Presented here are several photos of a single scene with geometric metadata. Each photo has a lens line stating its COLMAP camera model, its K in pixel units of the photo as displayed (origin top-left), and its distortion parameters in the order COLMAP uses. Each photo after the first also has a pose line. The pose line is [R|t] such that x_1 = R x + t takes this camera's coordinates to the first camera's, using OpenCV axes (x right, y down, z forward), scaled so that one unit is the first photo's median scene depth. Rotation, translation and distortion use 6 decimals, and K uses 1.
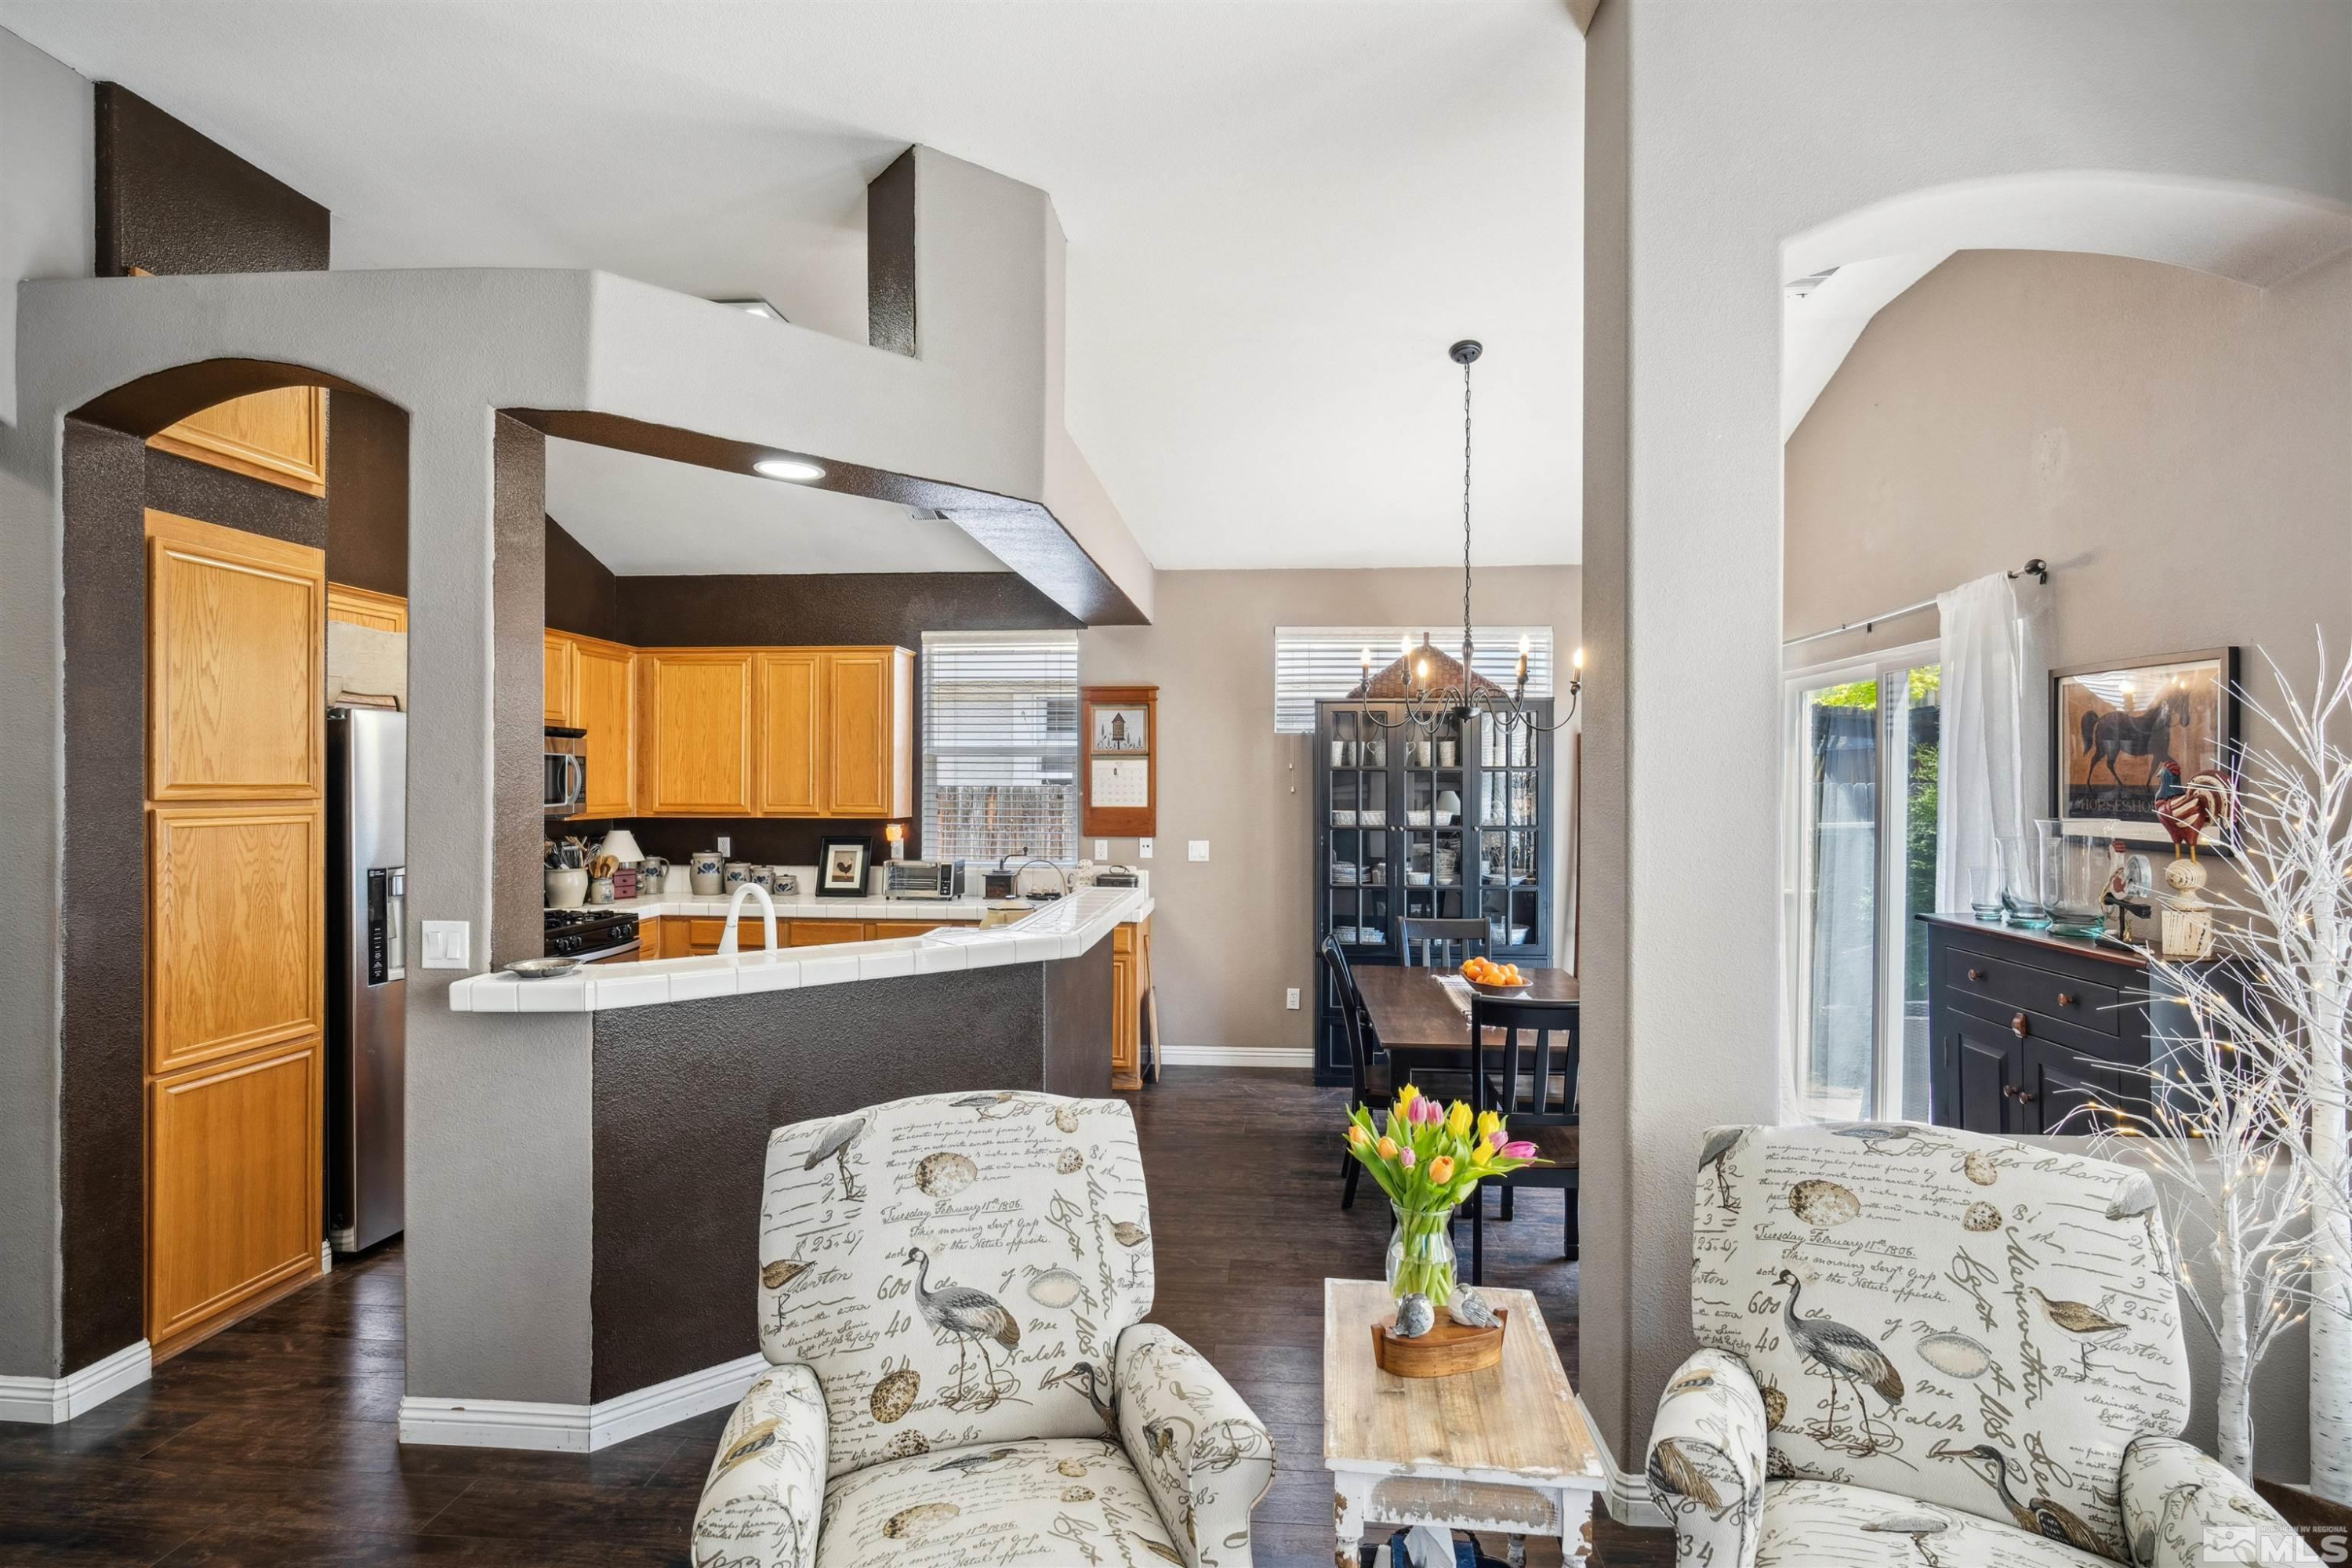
lens RADIAL K [[1175.5, 0, 1180.0], [0, 1175.5, 786.4], [0, 0, 1]] dist [-0.004482, -0.000559]
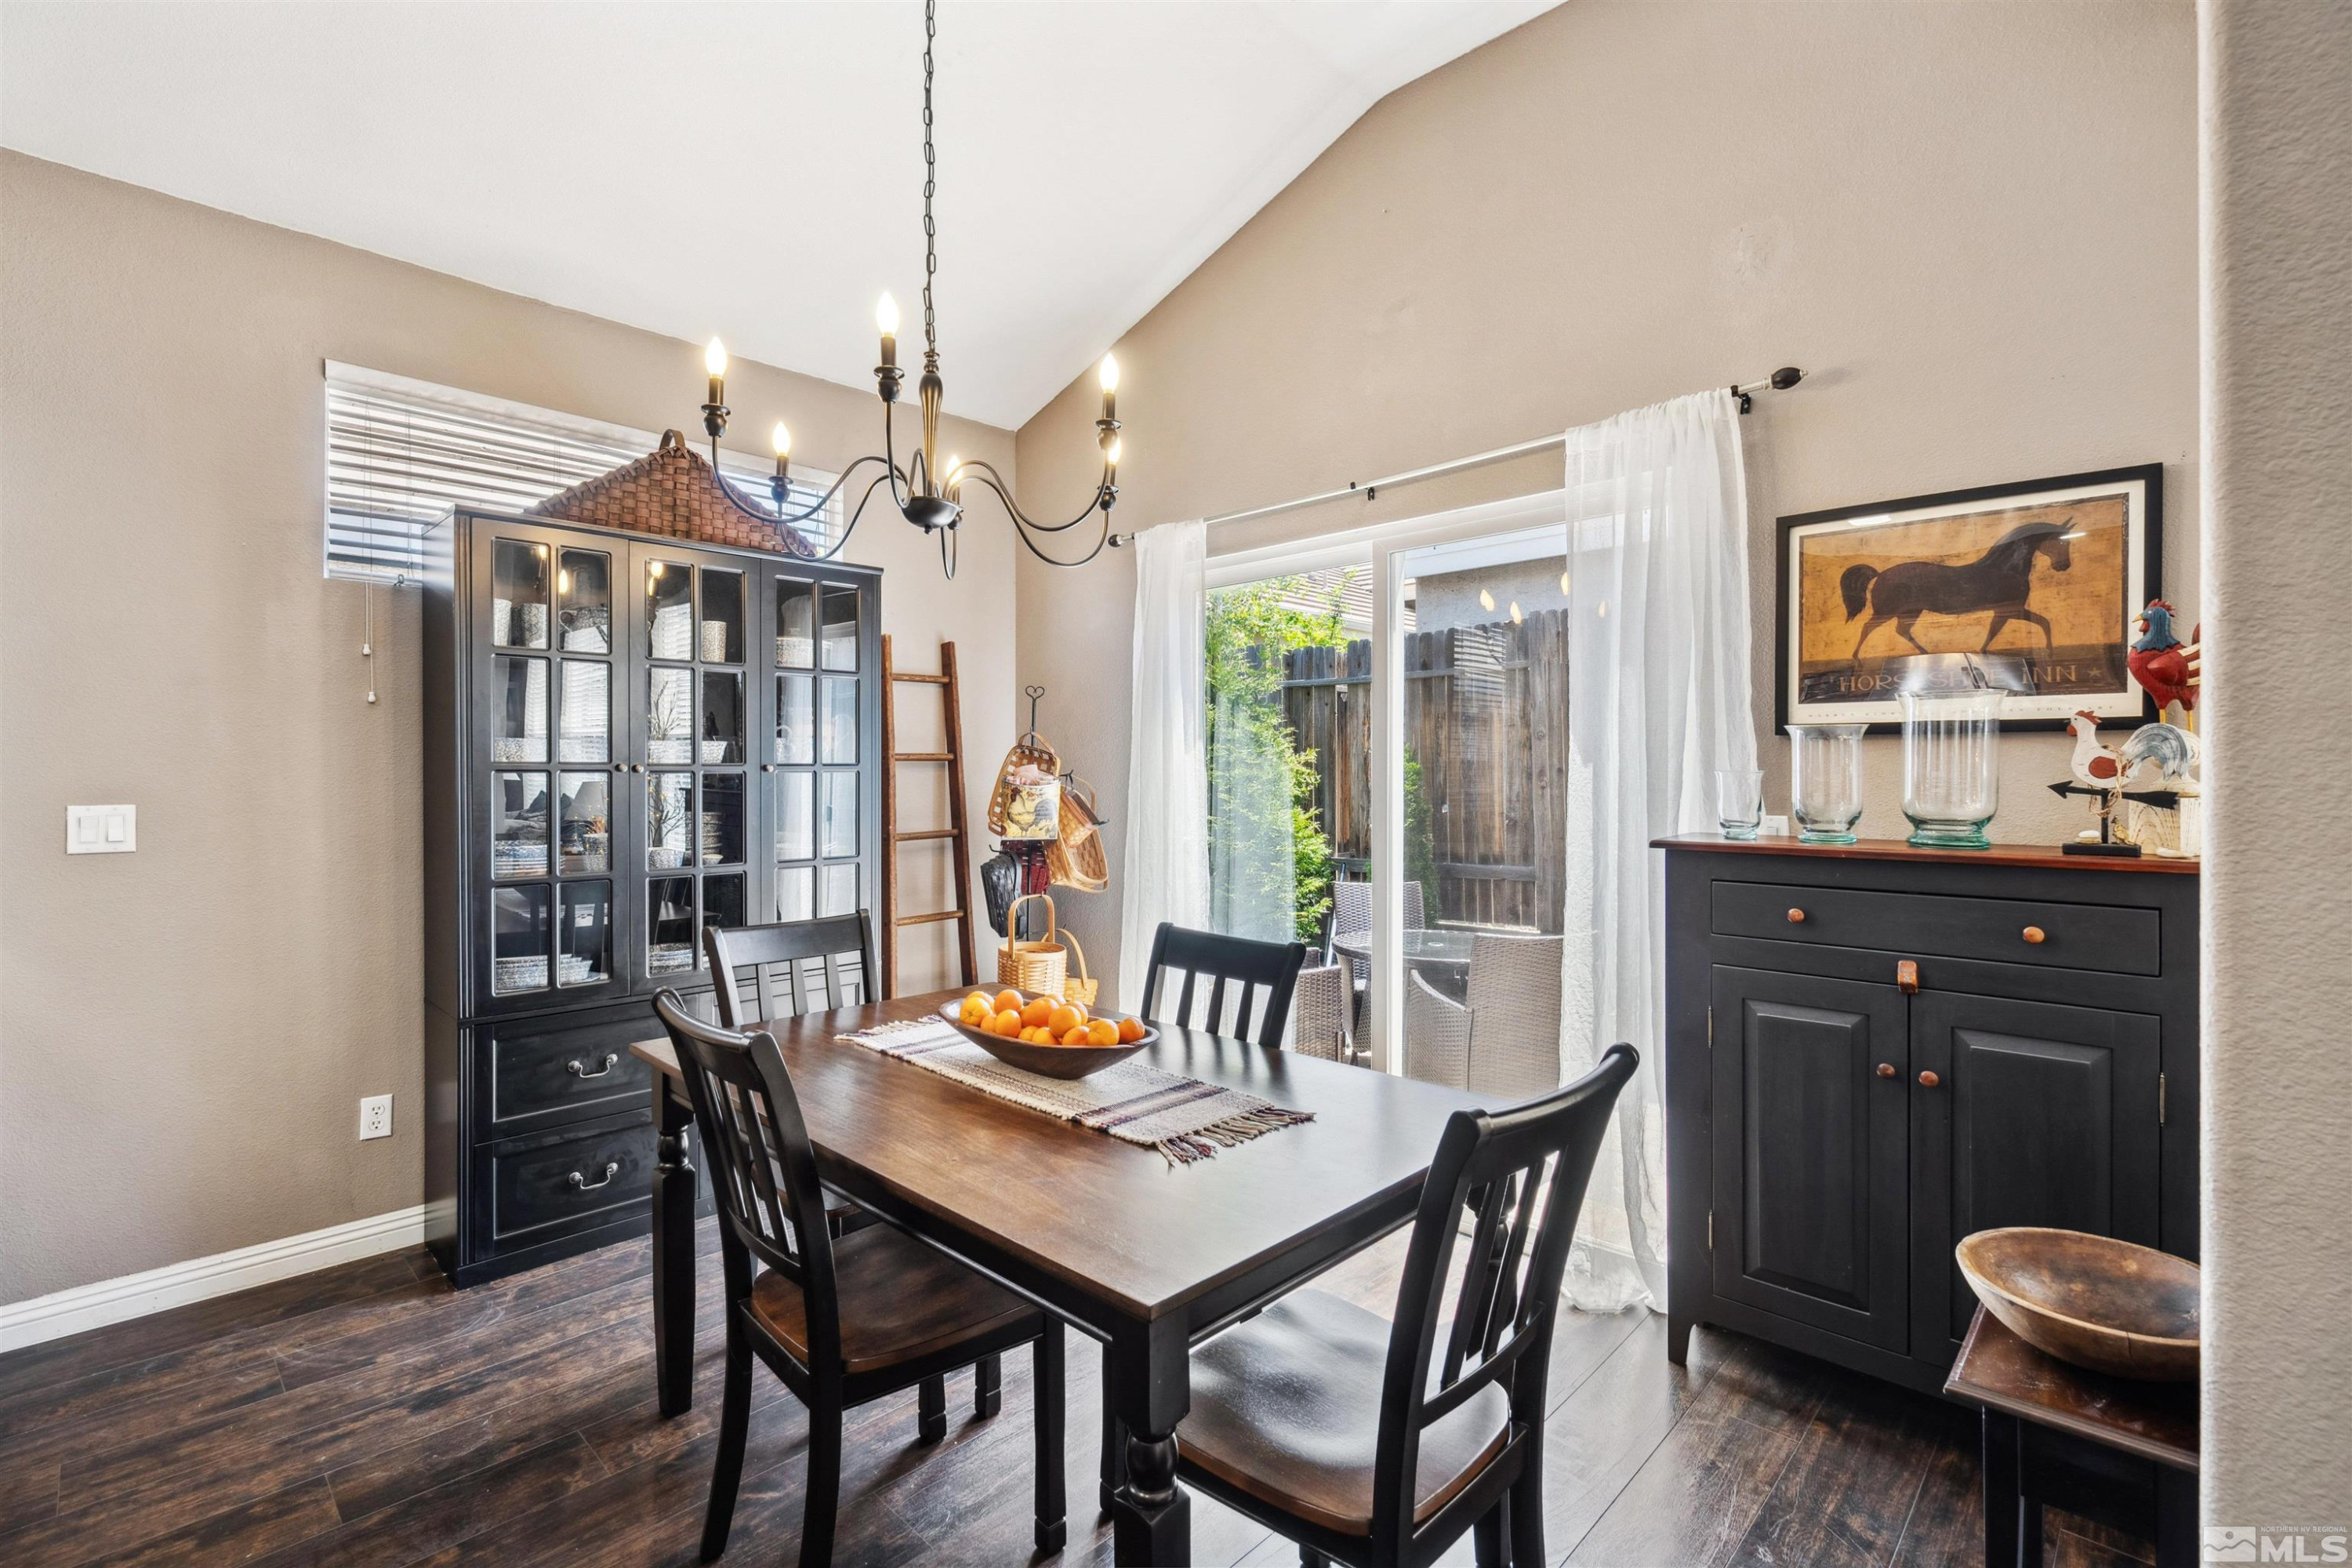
lens RADIAL K [[1065.4, 0, 1180.3], [0, 1065.4, 777.0], [0, 0, 1]] dist [-0.003701, -0.000306]
pose [[0.635829, -0.004992, 0.771814, -0.034497], [0.005586, 0.999983, 0.001866, 0.038079], [-0.771810, 0.003124, 0.635846, 0.456405]]
